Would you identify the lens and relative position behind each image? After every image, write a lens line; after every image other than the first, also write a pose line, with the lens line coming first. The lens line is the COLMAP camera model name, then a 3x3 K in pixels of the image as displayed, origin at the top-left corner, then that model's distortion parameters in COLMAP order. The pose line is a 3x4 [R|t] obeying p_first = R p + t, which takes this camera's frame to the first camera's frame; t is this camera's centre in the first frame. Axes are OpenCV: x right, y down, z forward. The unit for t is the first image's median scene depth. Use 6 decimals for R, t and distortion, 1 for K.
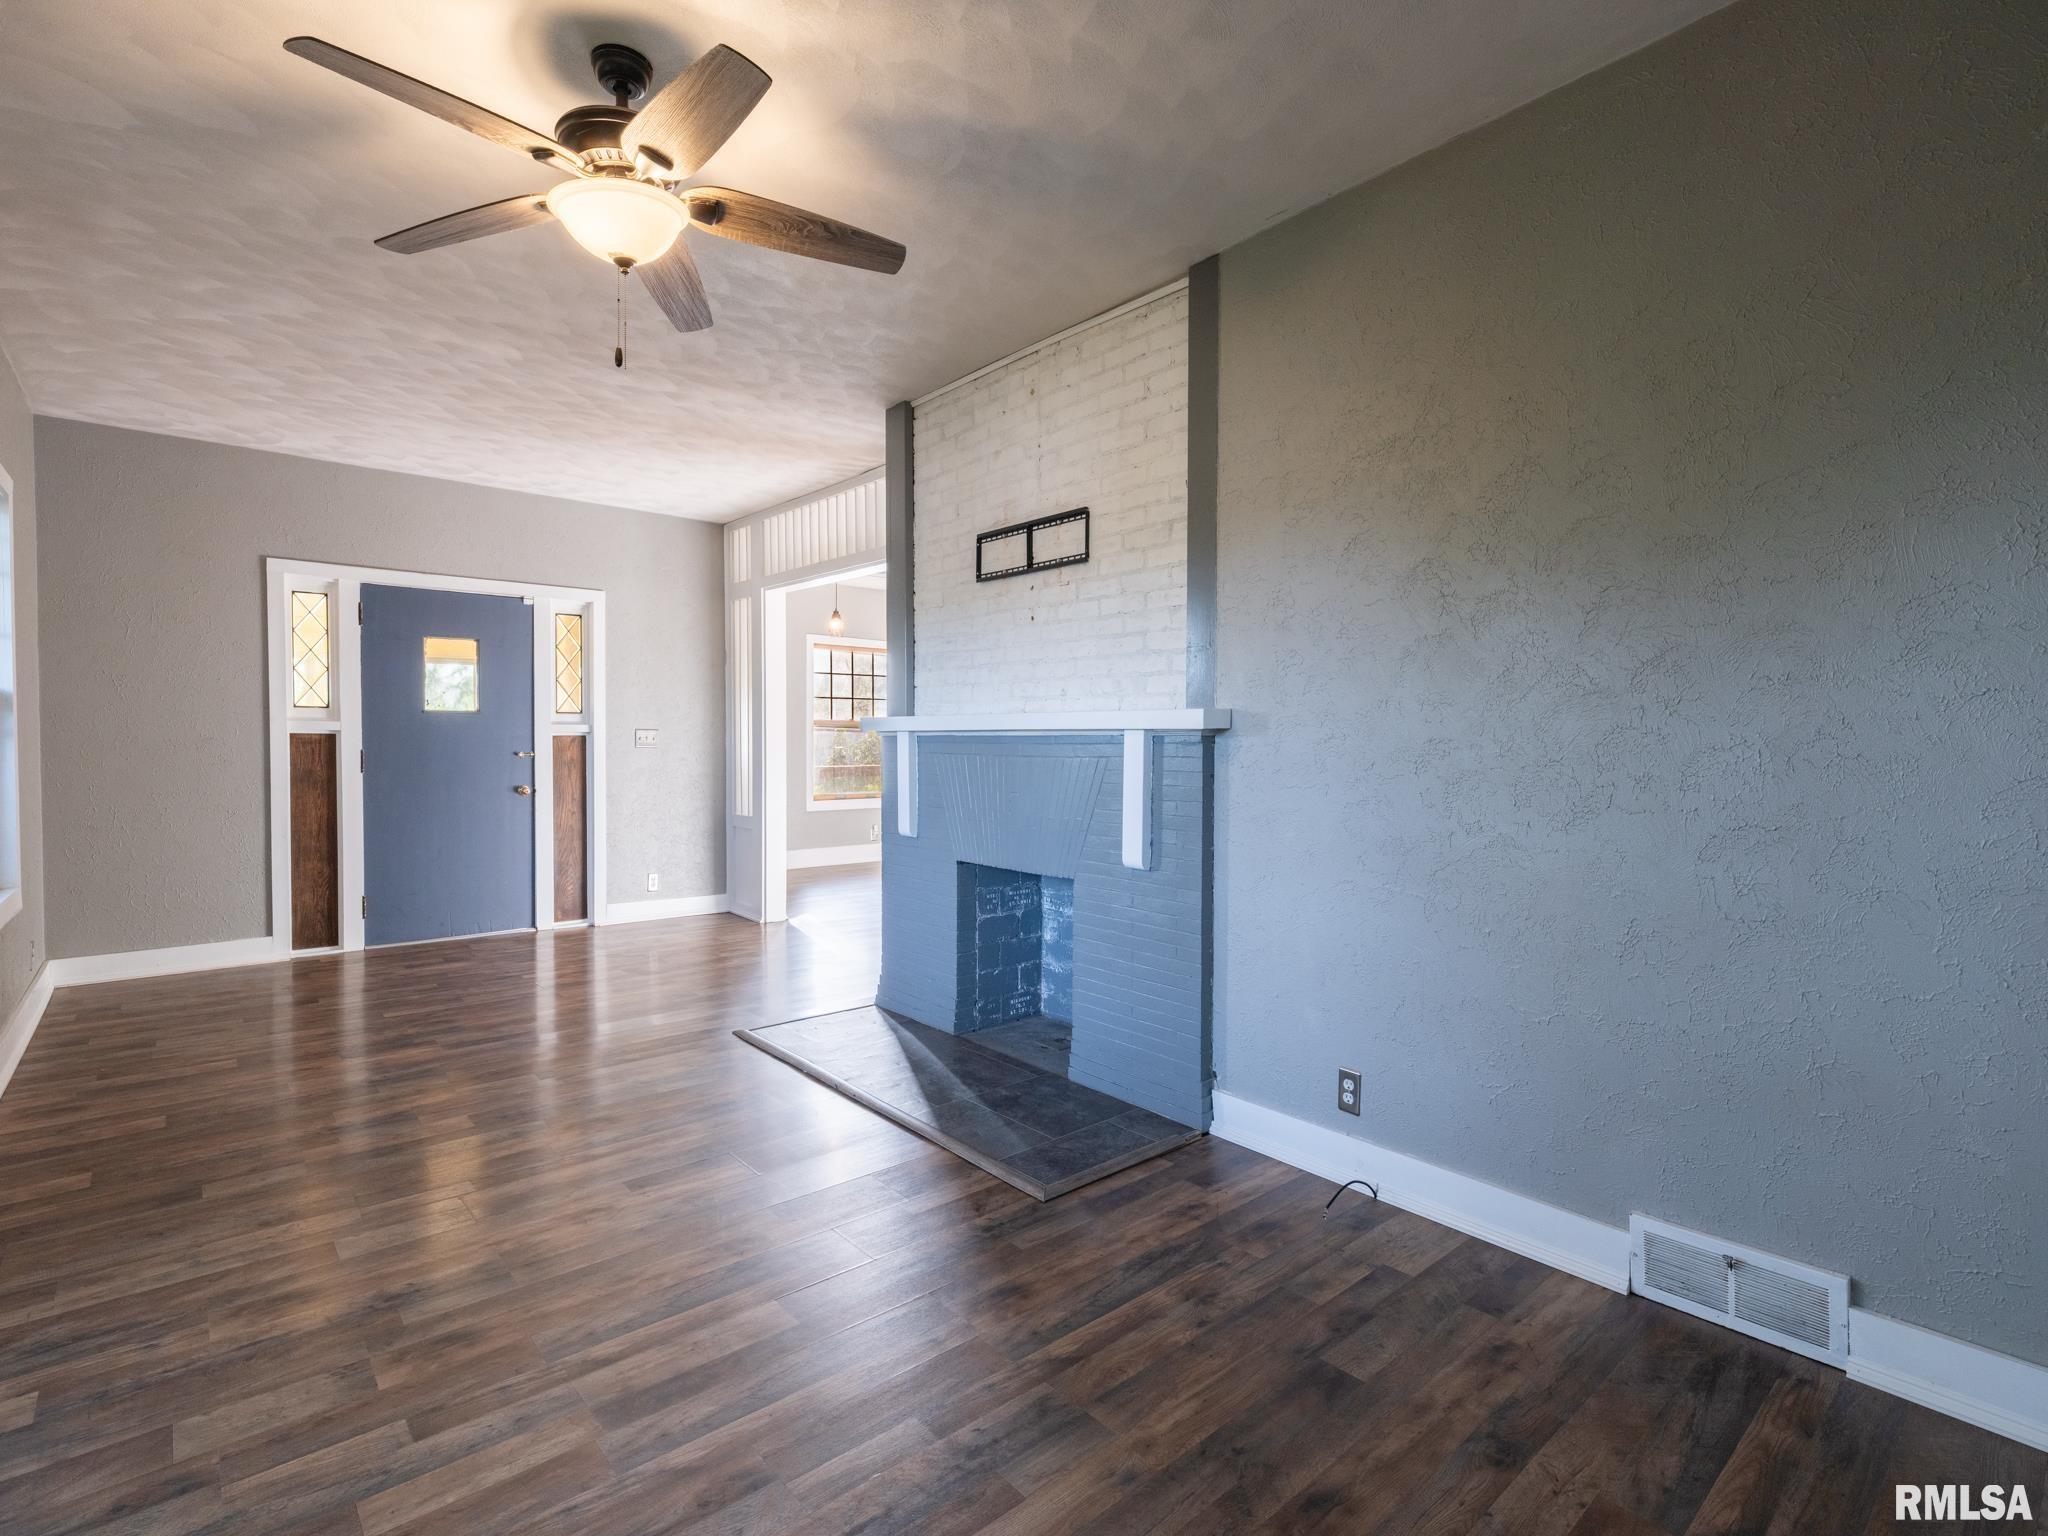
lens RADIAL K [[1002.4, 0, 1024.0], [0, 1002.4, 768.0], [0, 0, 1]] dist [-0.001462, -0.000226]
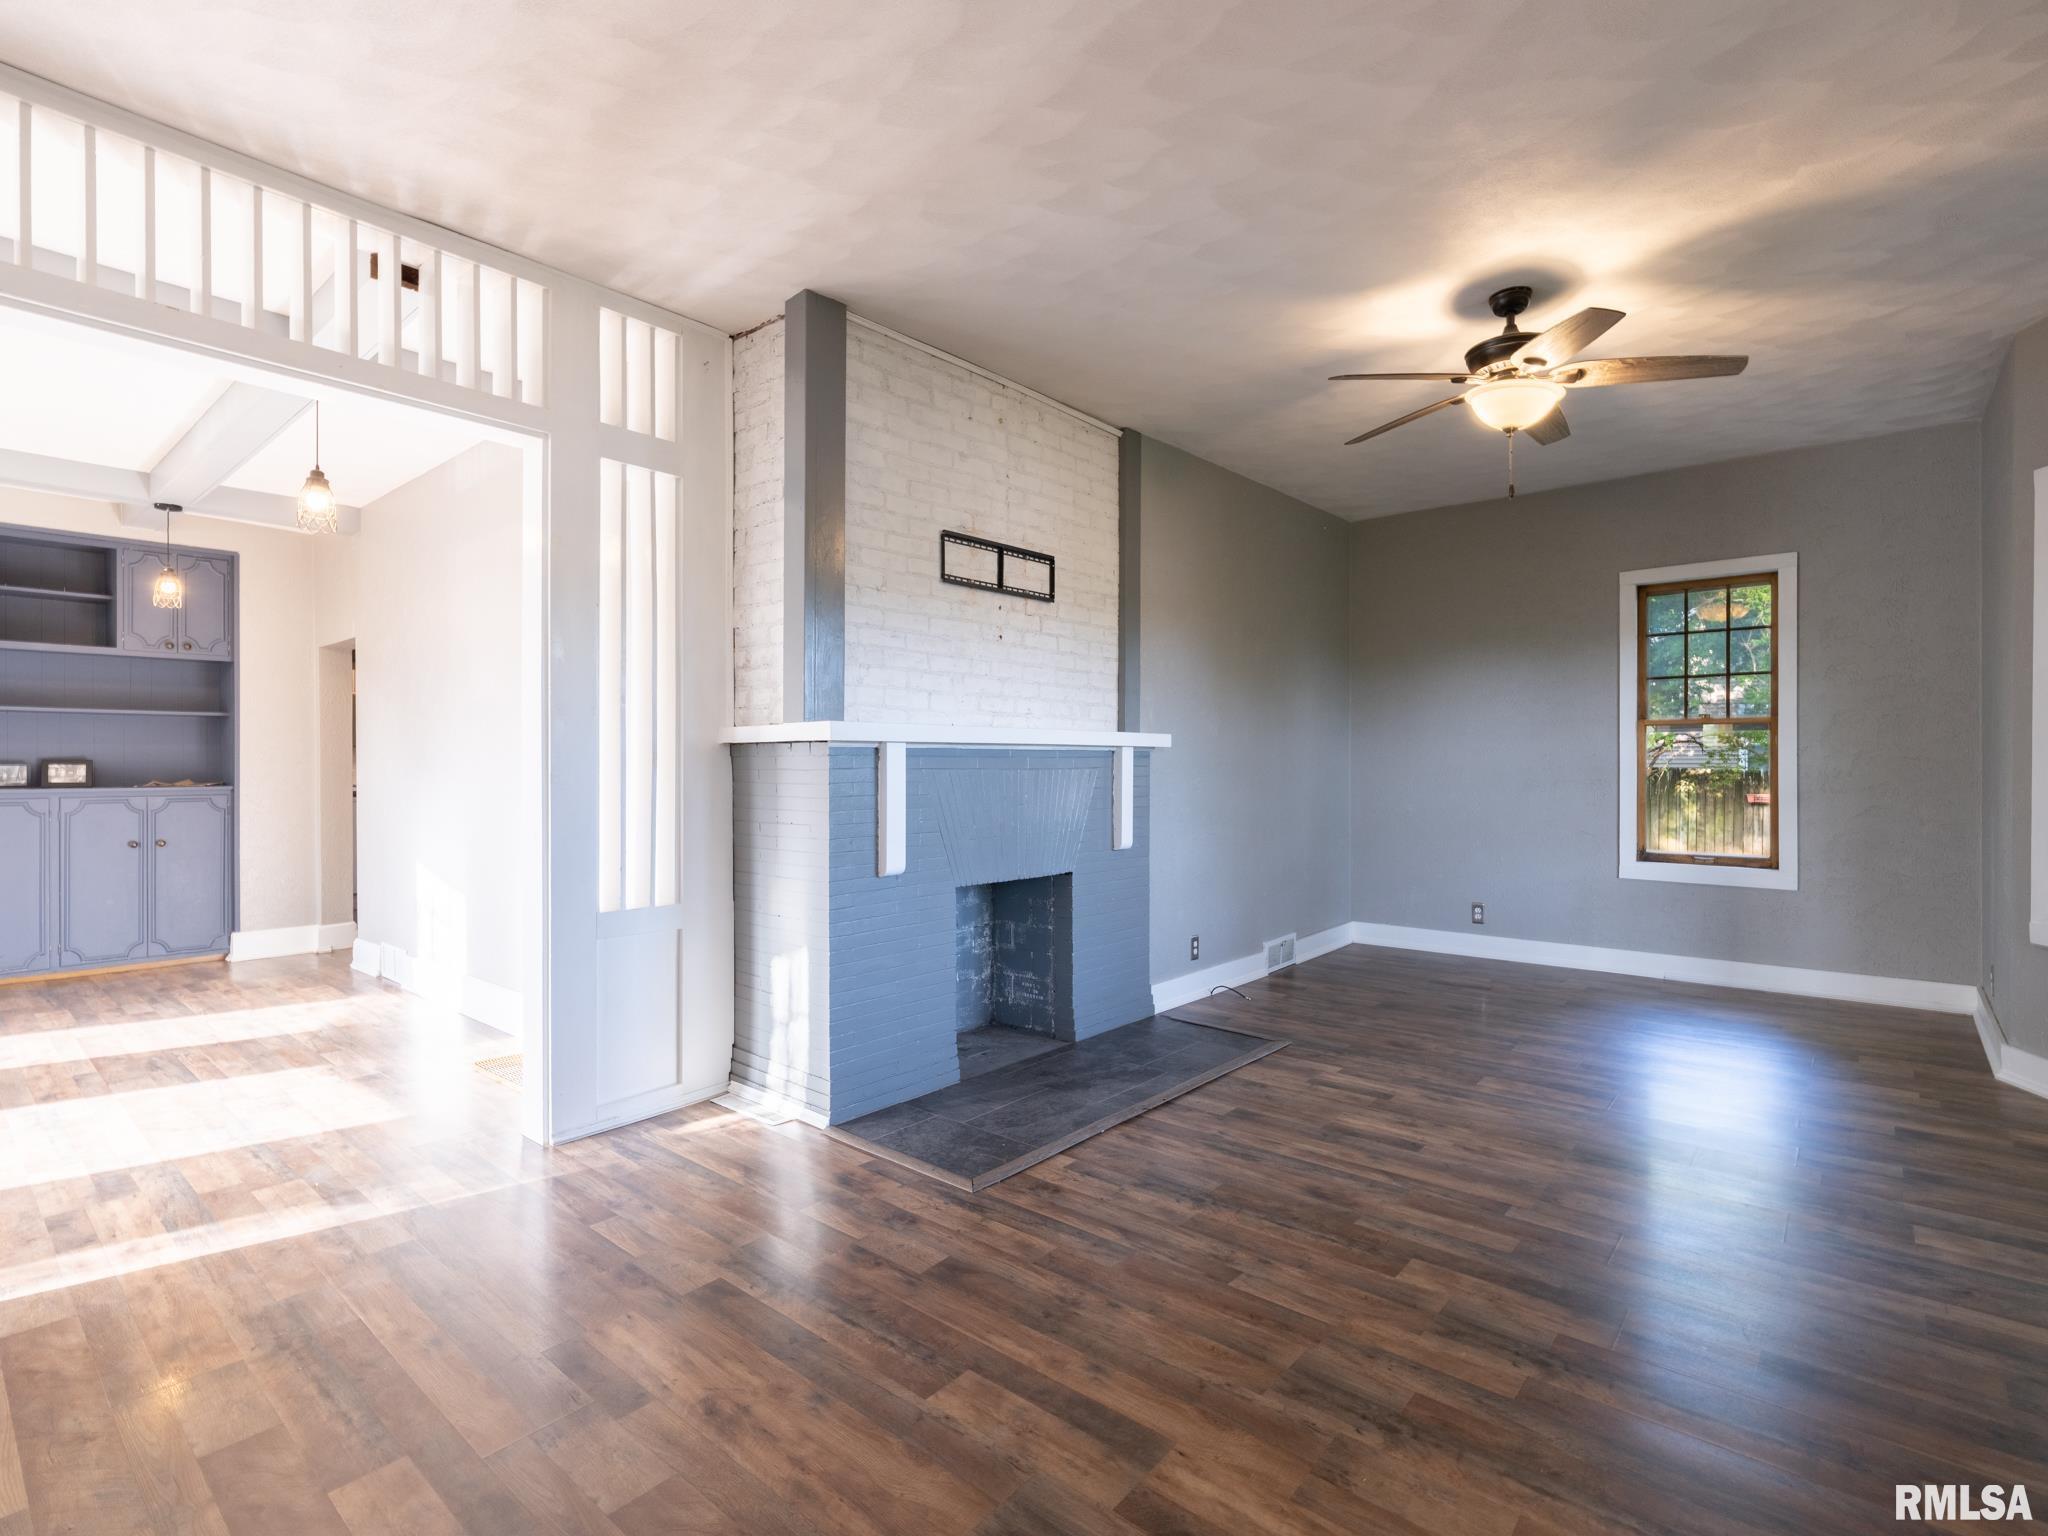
lens RADIAL K [[1002.4, 0, 1024.0], [0, 1002.4, 768.0], [0, 0, 1]] dist [-0.001462, -0.000226]
pose [[-0.163968, -0.010100, 0.986414, -1.142831], [0.028691, 0.999476, 0.015003, -0.031984], [-0.986048, 0.030761, -0.163593, 1.286070]]
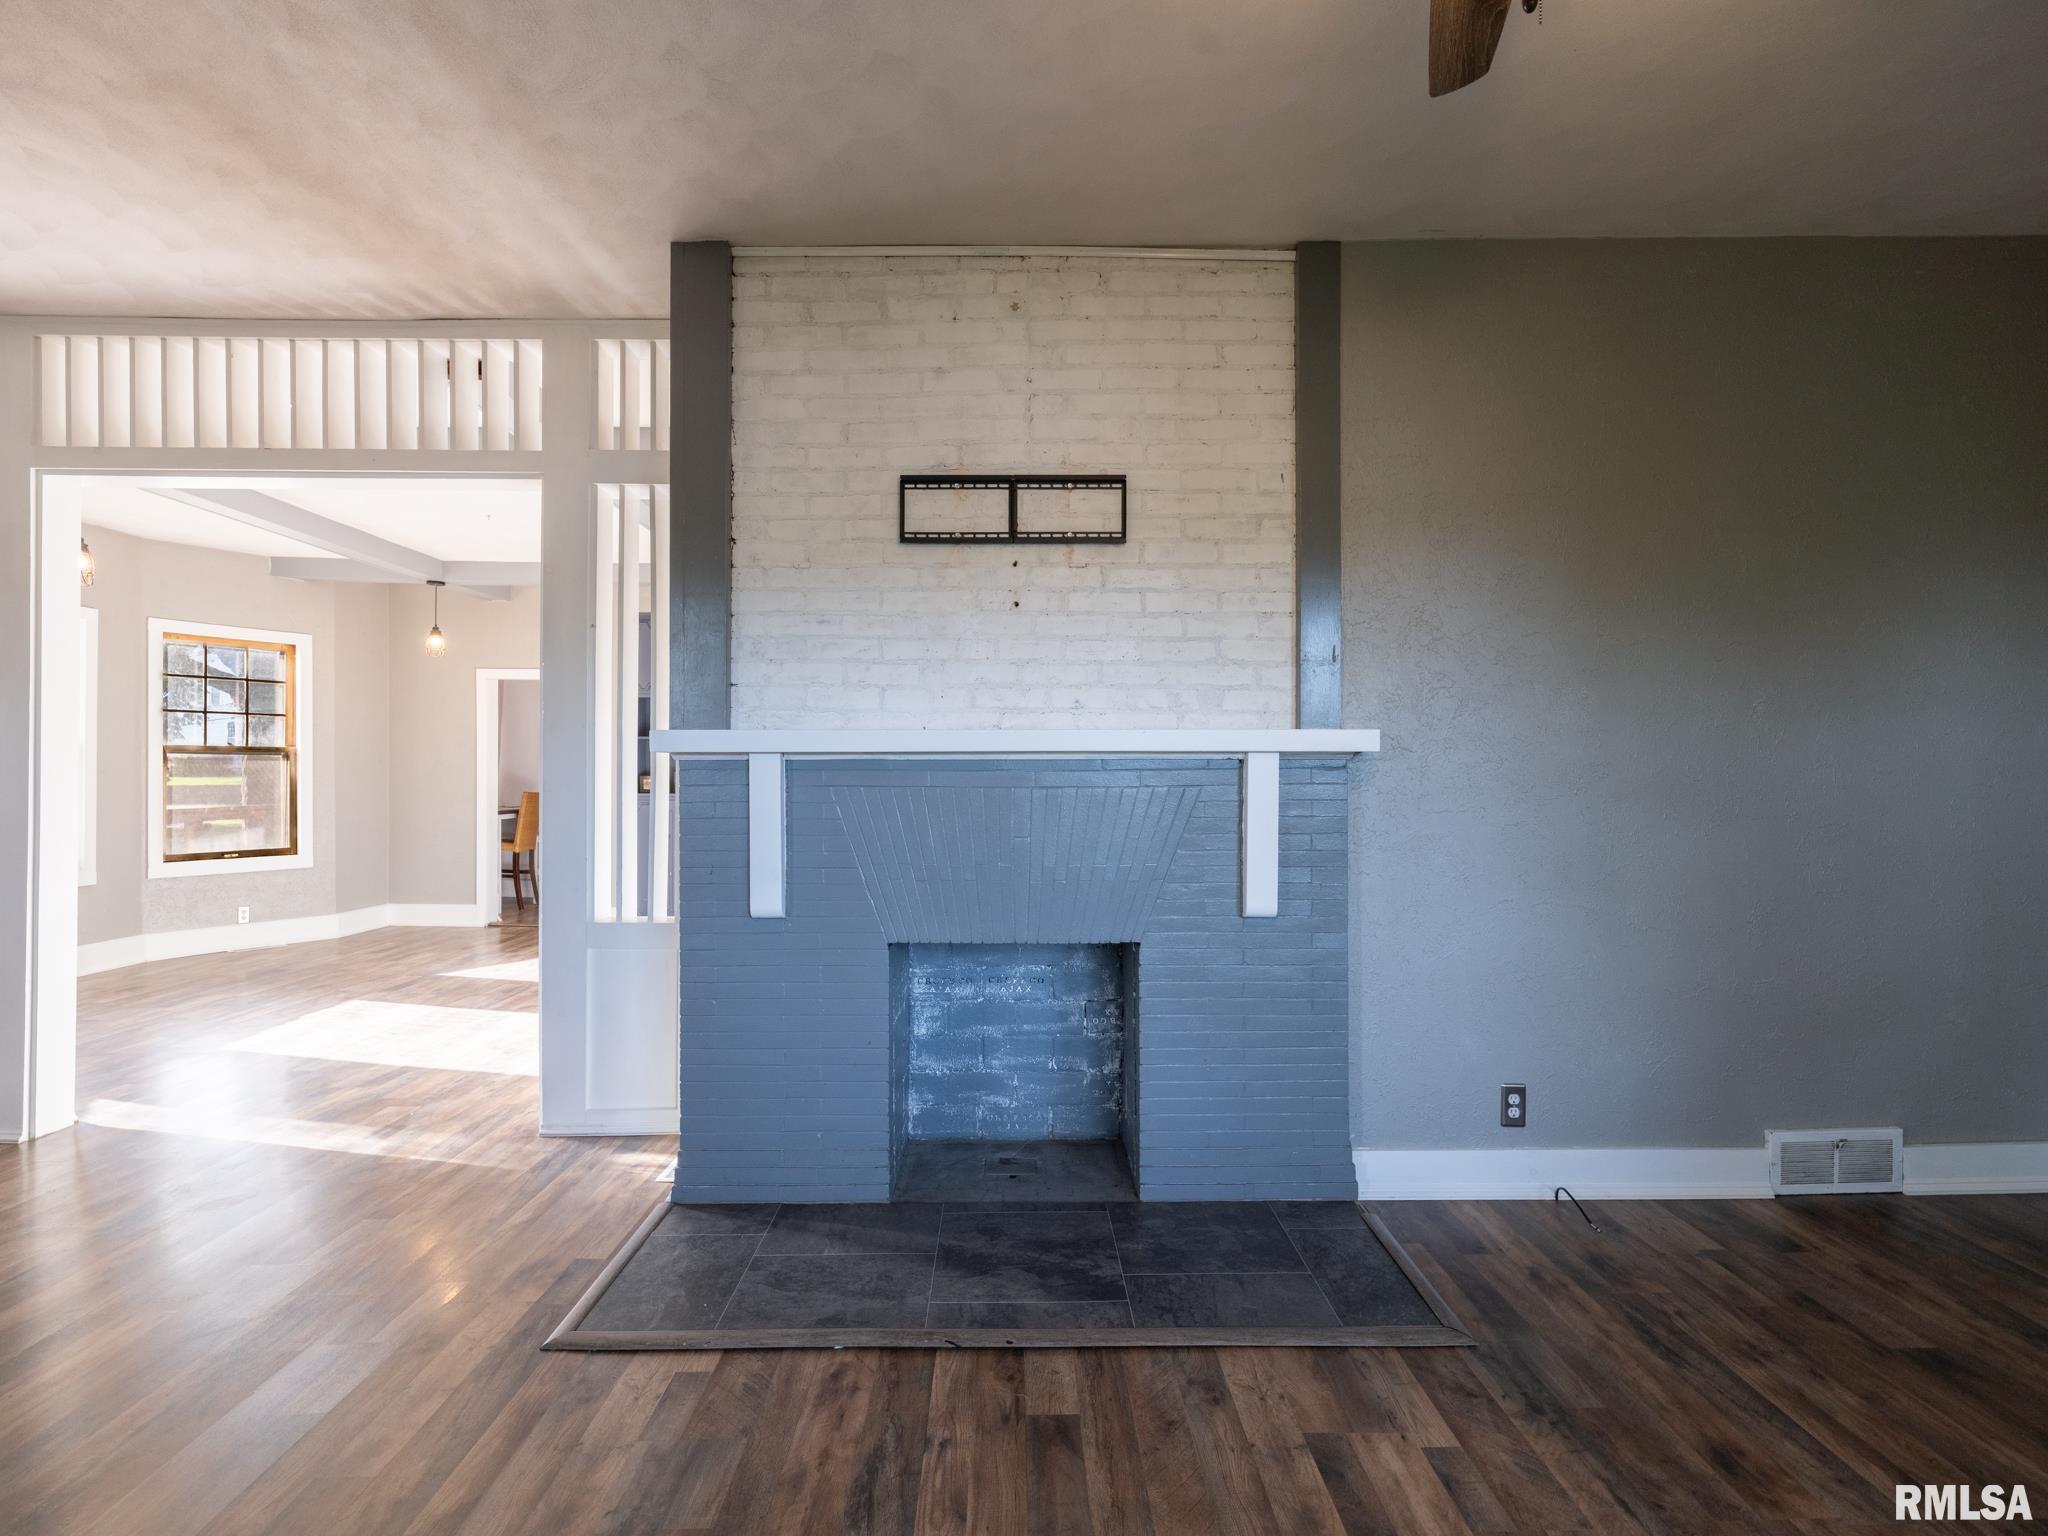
lens RADIAL K [[984.4, 0, 1024.0], [0, 984.4, 768.0], [0, 0, 1]] dist [-0.000589, 0.000576]
pose [[0.634750, 0.000693, 0.772718, -0.624301], [0.026644, 0.999385, -0.022784, -0.010688], [-0.772258, 0.035051, 0.634341, 0.594198]]
